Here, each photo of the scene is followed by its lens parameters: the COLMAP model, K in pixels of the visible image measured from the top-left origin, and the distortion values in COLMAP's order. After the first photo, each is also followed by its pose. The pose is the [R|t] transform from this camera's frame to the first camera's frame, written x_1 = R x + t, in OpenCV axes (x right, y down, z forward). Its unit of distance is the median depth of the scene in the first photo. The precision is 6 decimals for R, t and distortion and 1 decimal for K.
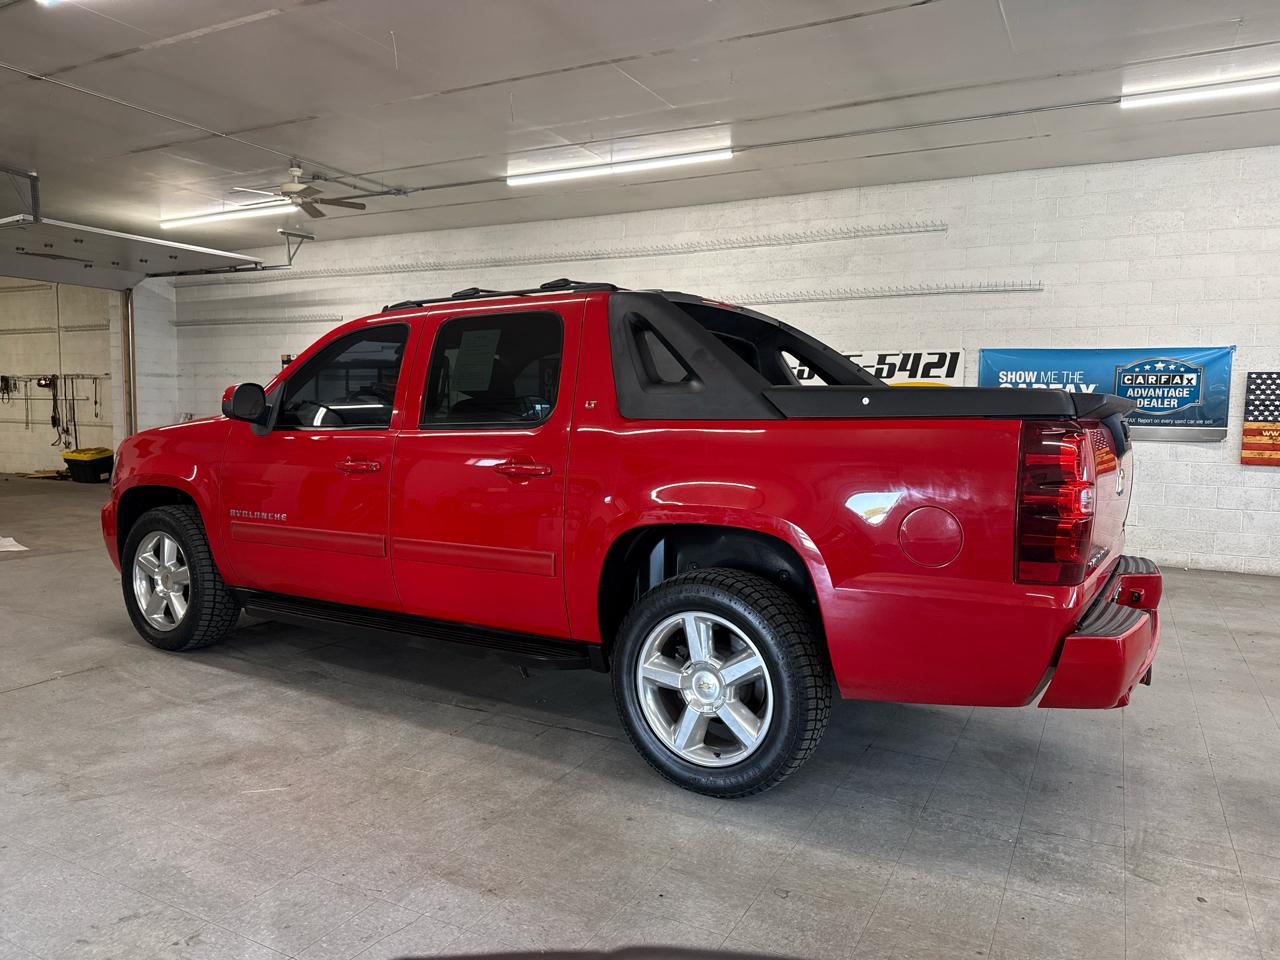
lens RADIAL K [[901.9, 0, 628.7], [0, 901.9, 474.1], [0, 0, 1]] dist [0.039551, -0.046758]
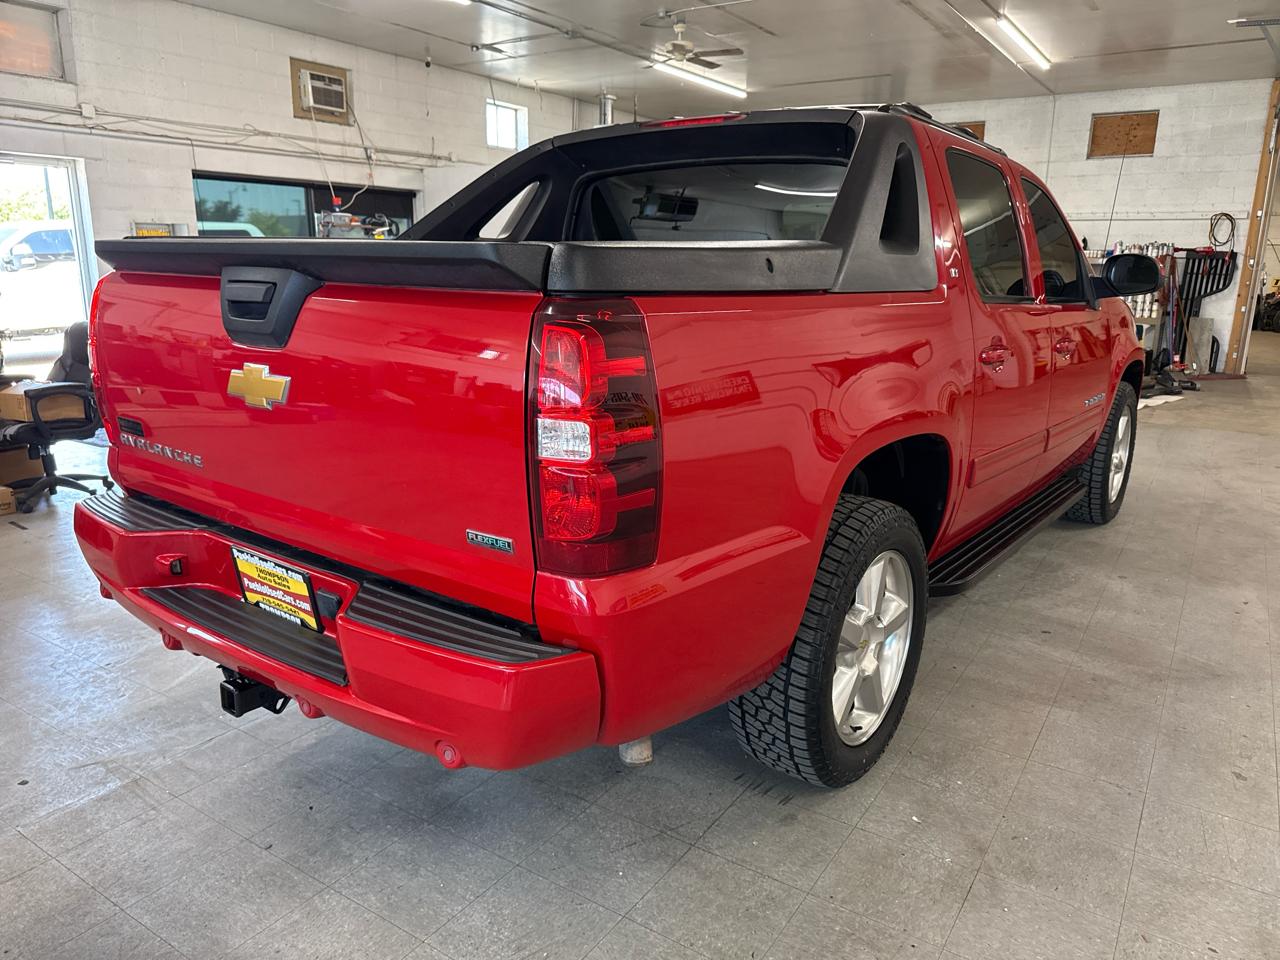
lens RADIAL K [[901.9, 0, 638.8], [0, 901.9, 485.9], [0, 0, 1]] dist [0.039551, -0.046758]
pose [[-0.083837, 0.227209, -0.970231, 0.457333], [-0.085487, 0.968429, 0.234174, -0.037397], [0.992806, 0.102575, -0.061767, 0.531995]]
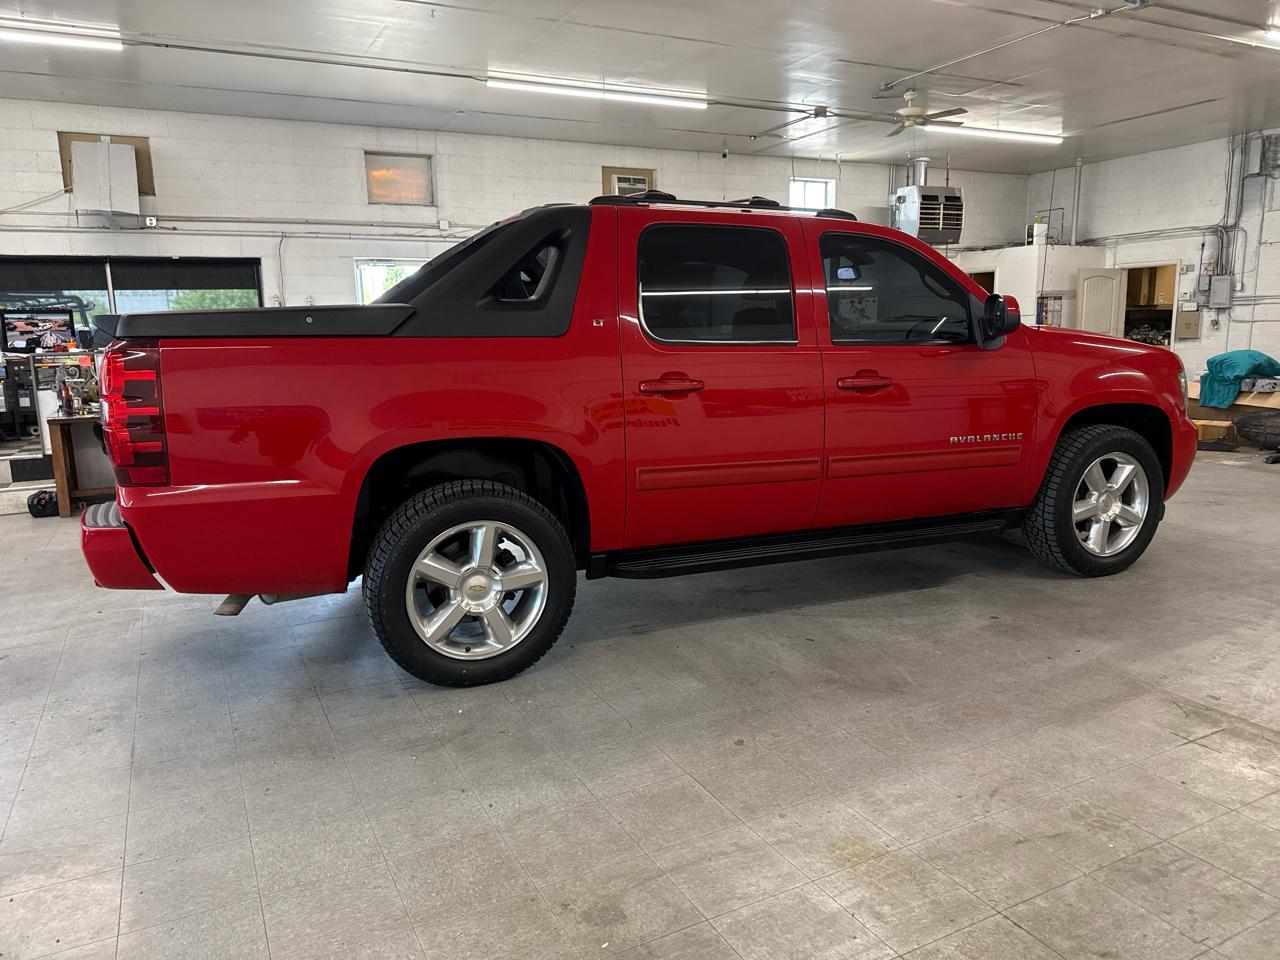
lens RADIAL K [[901.9, 0, 642.1], [0, 901.9, 477.9], [0, 0, 1]] dist [0.039551, -0.046758]
pose [[-0.563743, 0.136437, -0.814604, 0.457184], [-0.045611, 0.979615, 0.195639, -0.056051], [0.824690, 0.147445, -0.546028, 0.886457]]
